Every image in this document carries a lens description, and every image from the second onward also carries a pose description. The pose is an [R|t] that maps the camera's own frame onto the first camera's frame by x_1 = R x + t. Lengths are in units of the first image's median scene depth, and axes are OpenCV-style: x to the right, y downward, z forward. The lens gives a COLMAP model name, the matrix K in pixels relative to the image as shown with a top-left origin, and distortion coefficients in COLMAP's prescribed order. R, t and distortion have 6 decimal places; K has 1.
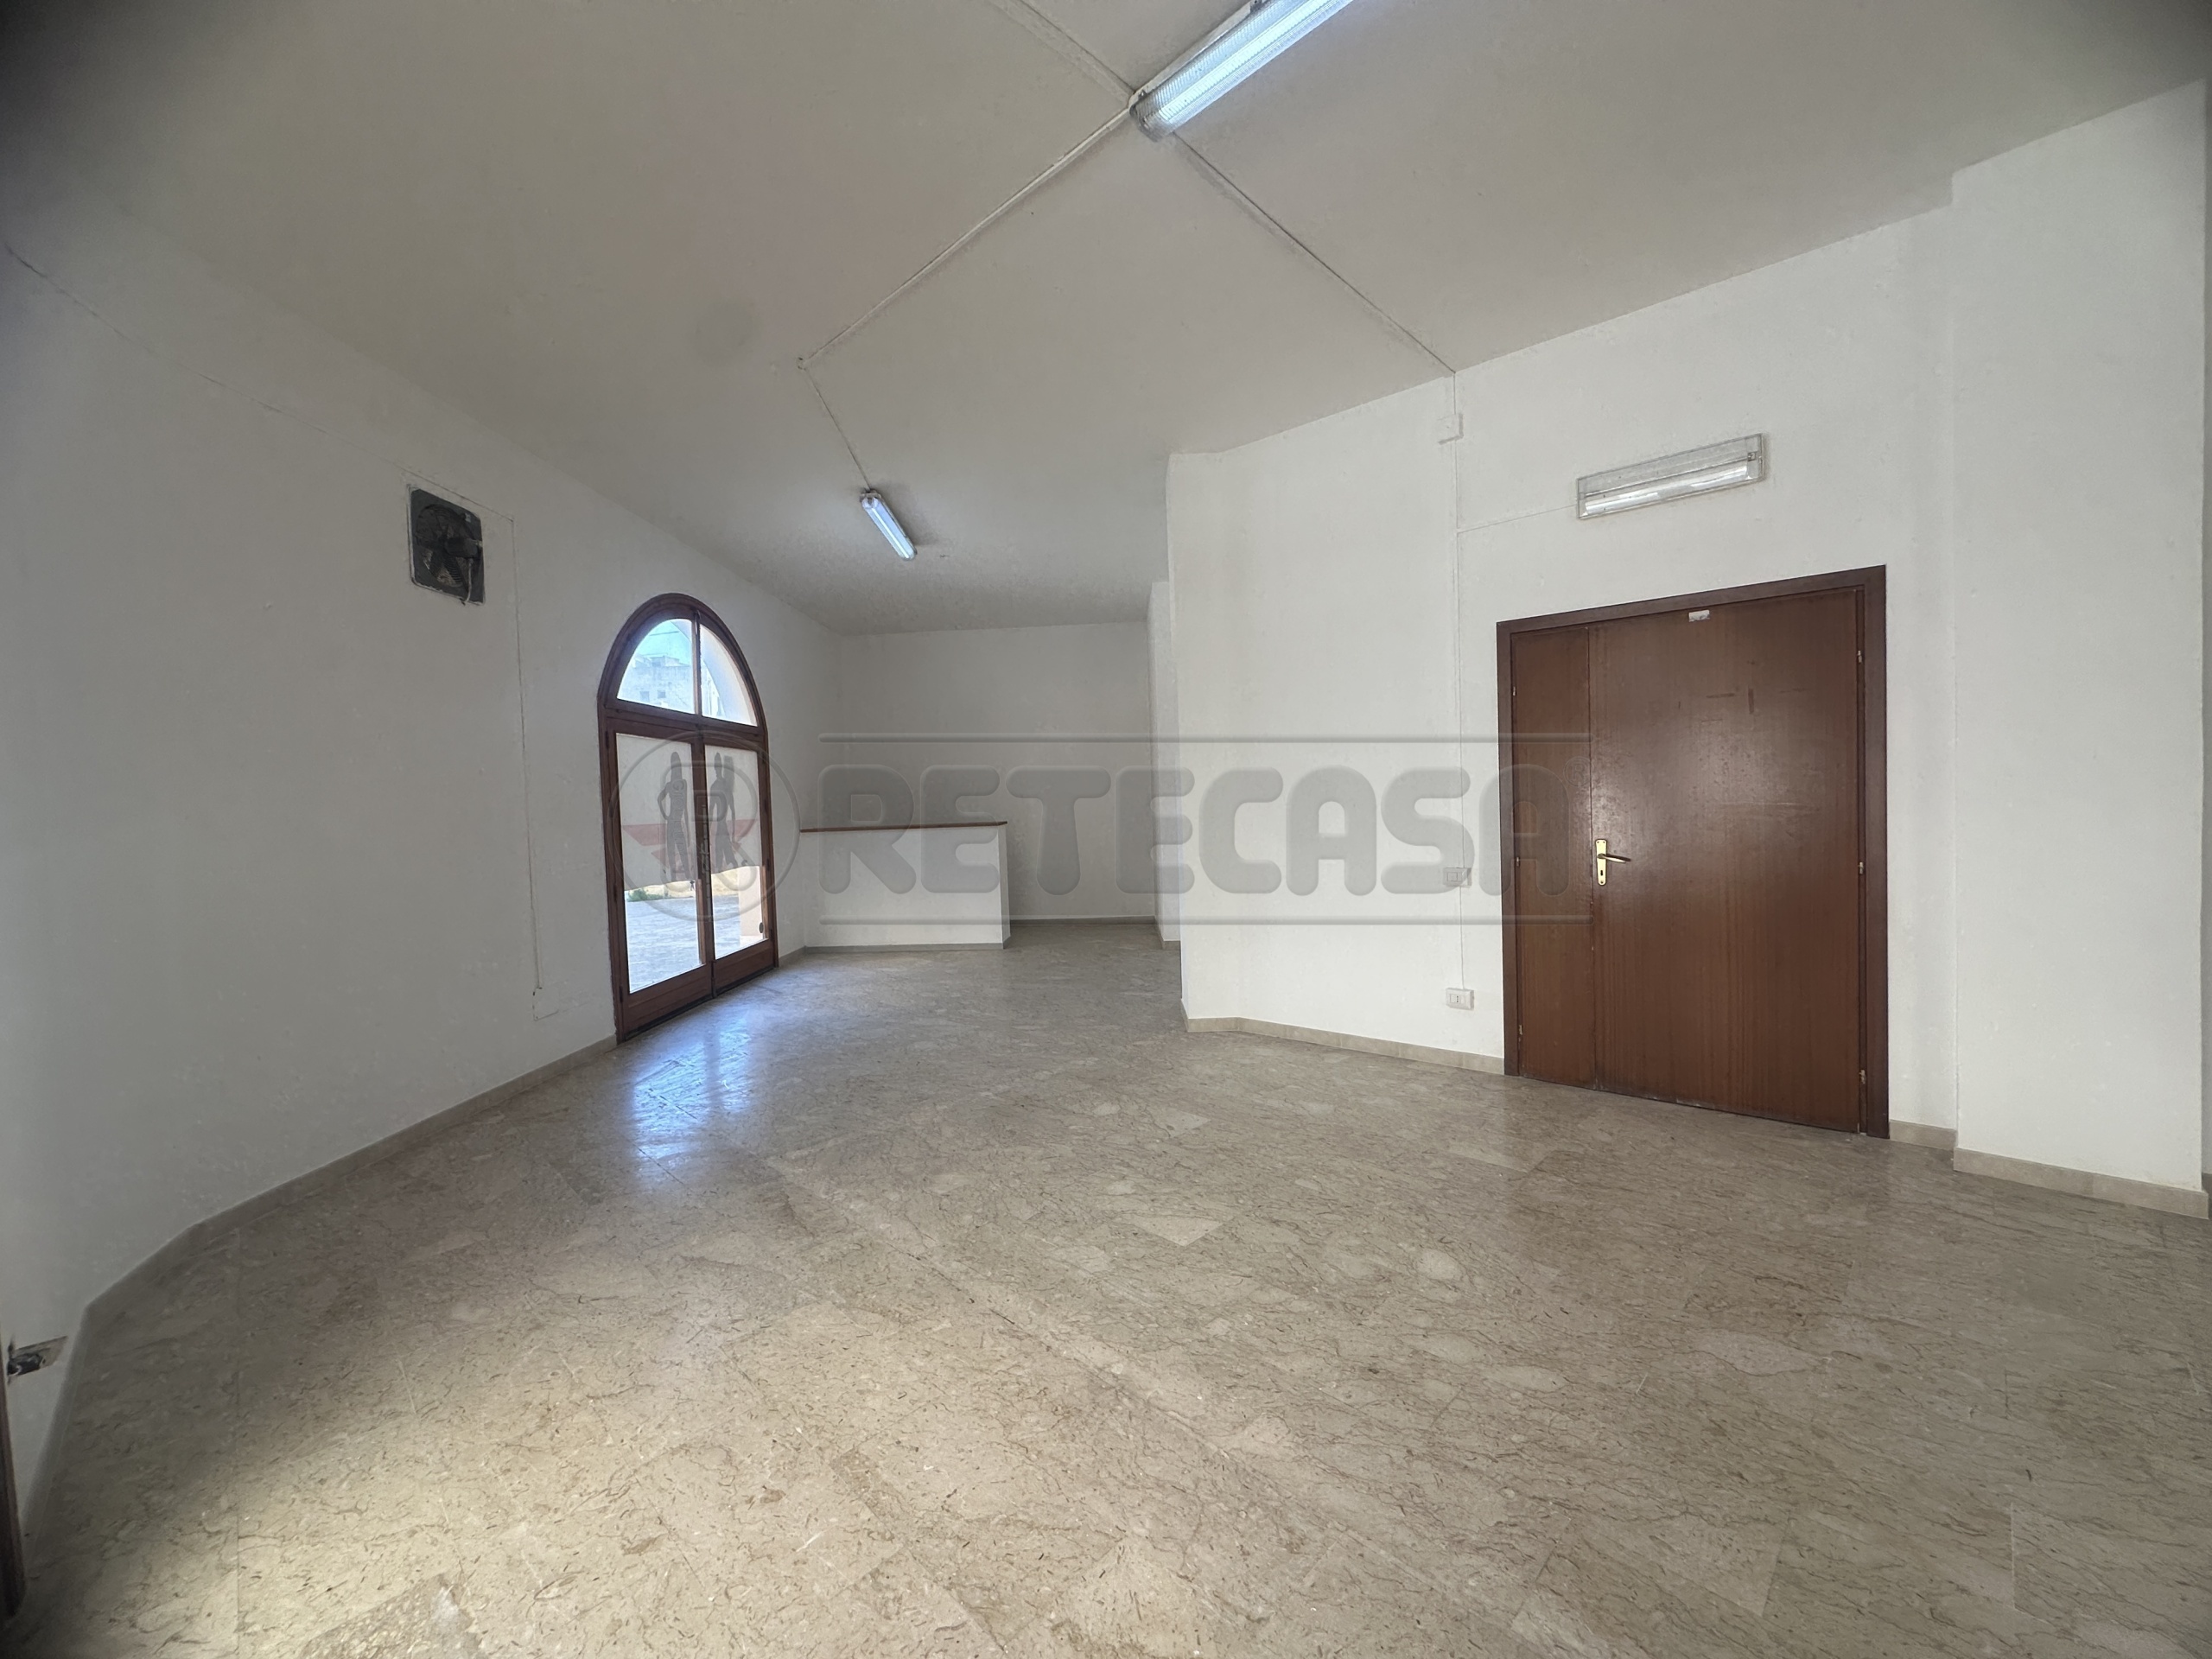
lens RADIAL K [[882.1, 0, 1093.7], [0, 882.1, 823.8], [0, 0, 1]] dist [-0.000909, 0.000018]
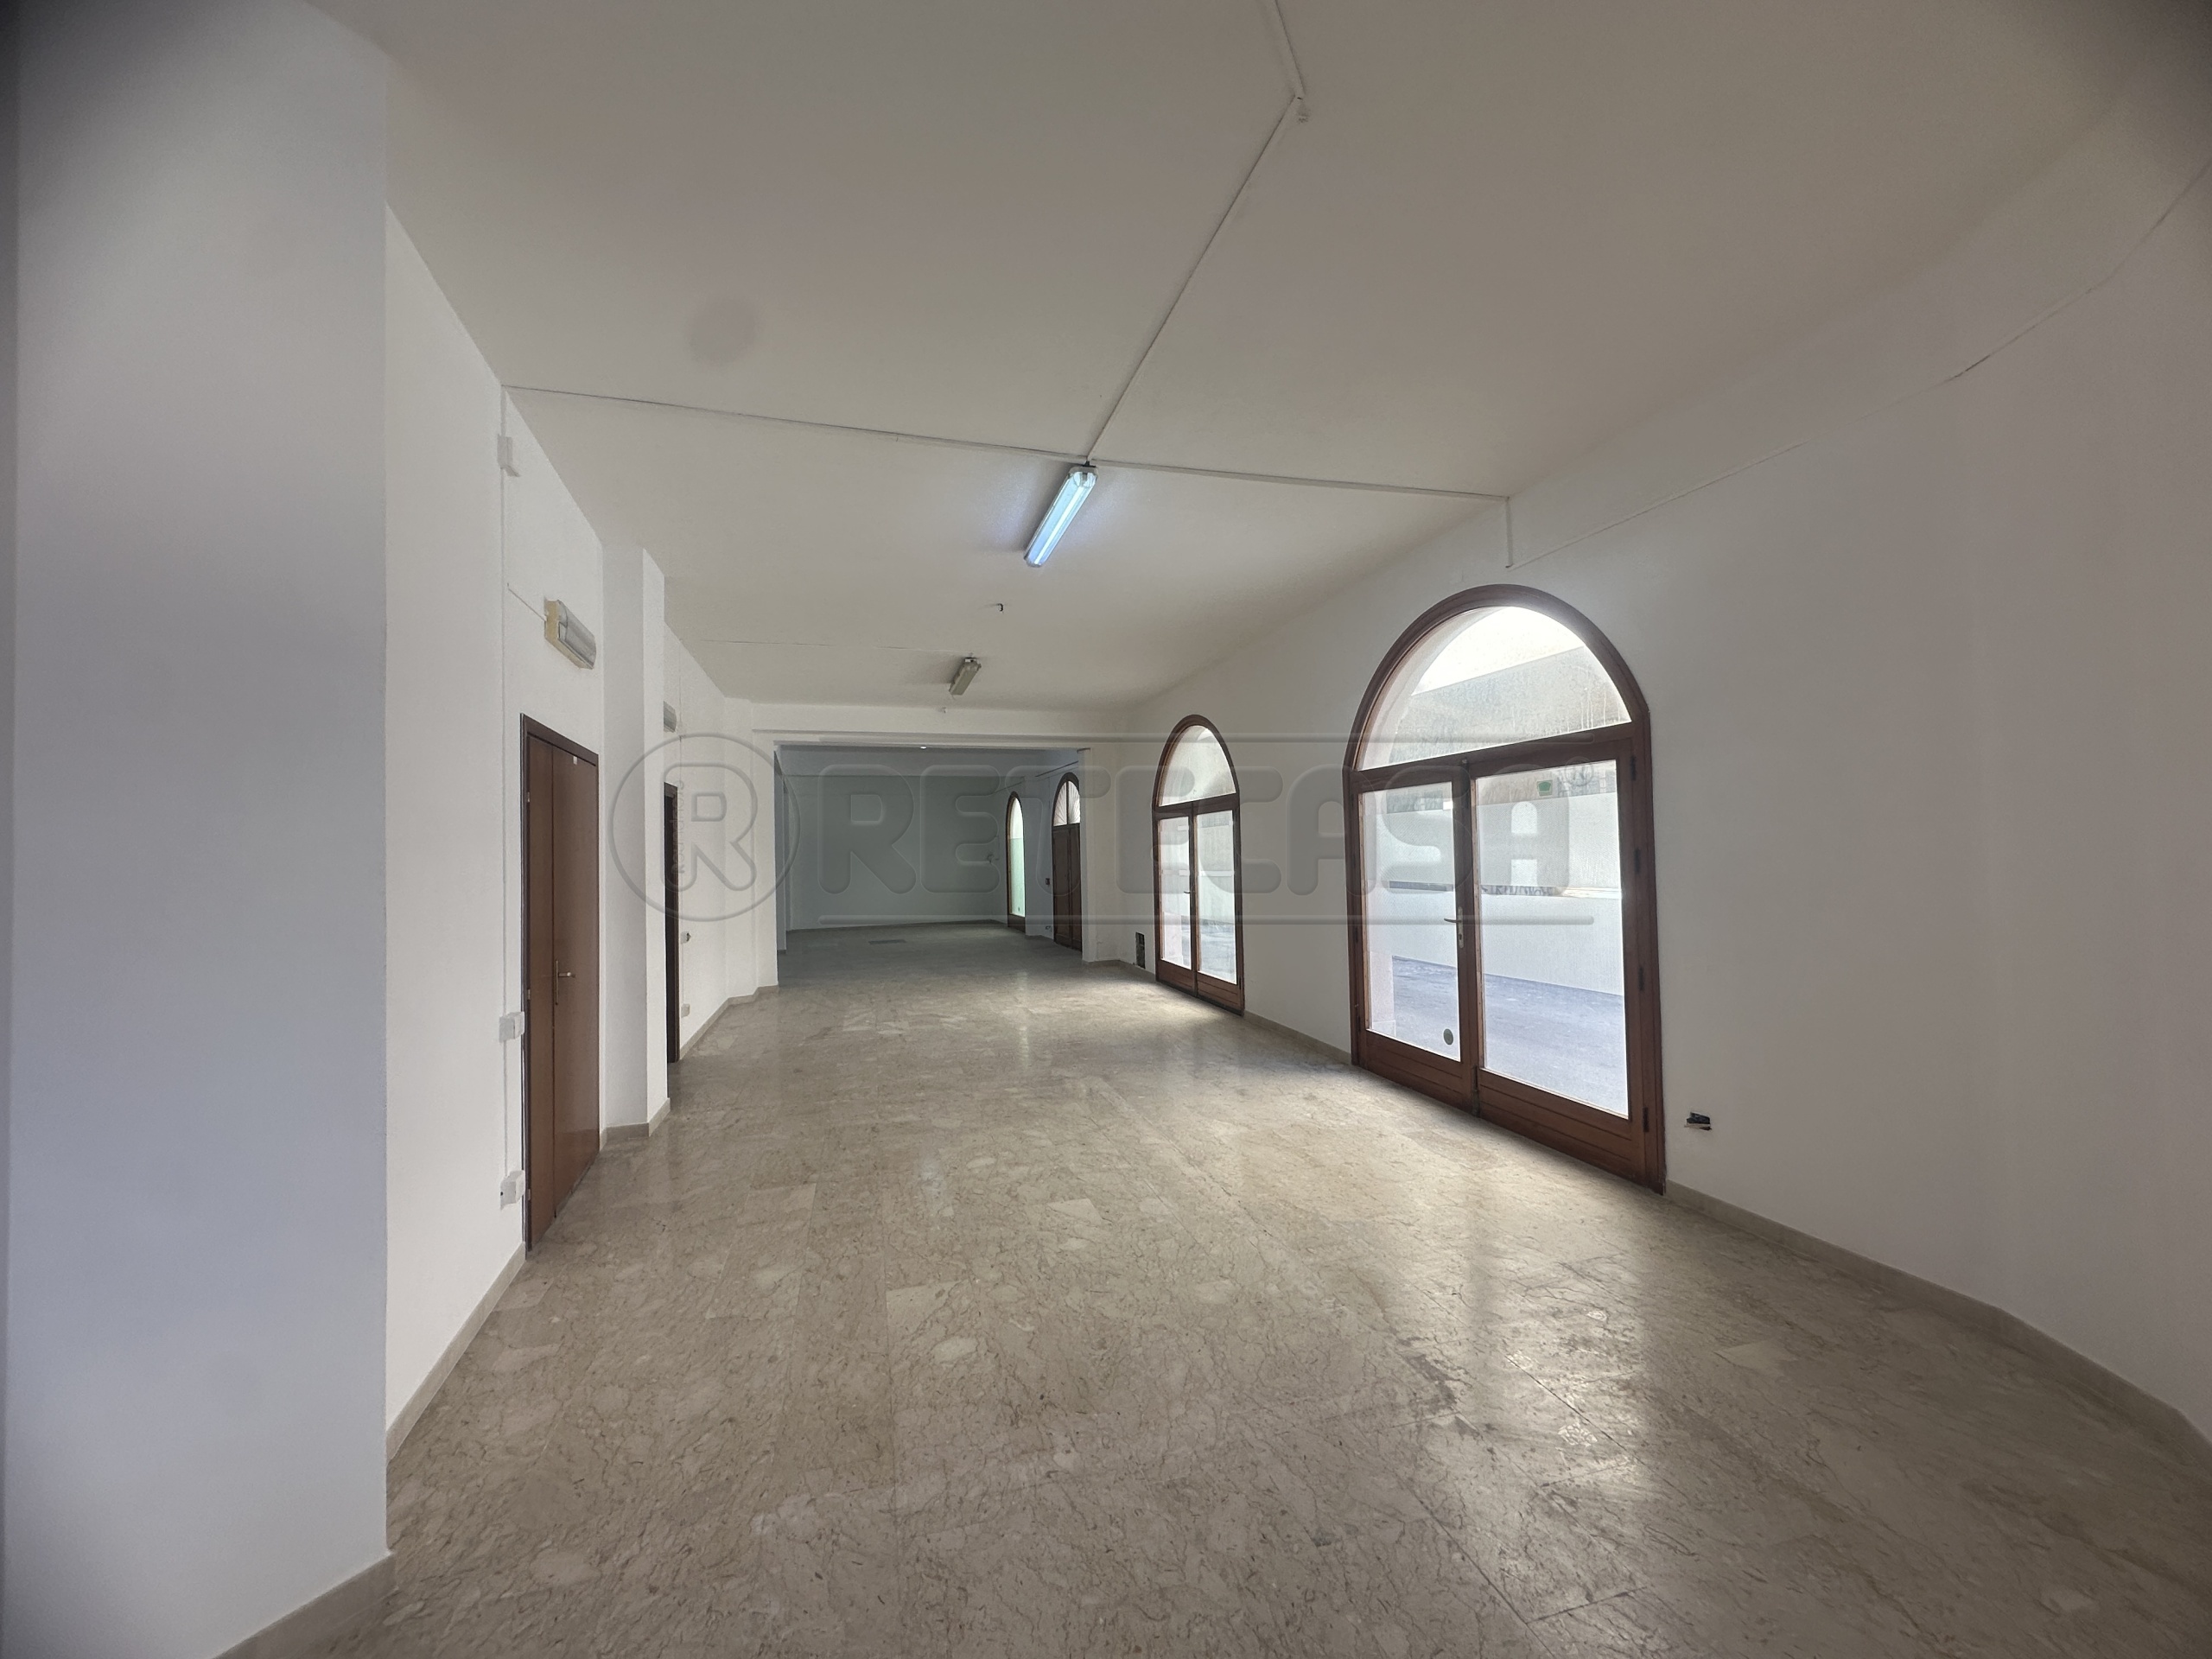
lens RADIAL K [[882.1, 0, 1095.1], [0, 882.1, 832.1], [0, 0, 1]] dist [-0.000909, 0.000018]
pose [[-0.868476, 0.068802, 0.490933, -0.539647], [0.068876, 0.997464, -0.017946, -0.079313], [-0.490922, 0.018228, -0.871013, 1.831214]]
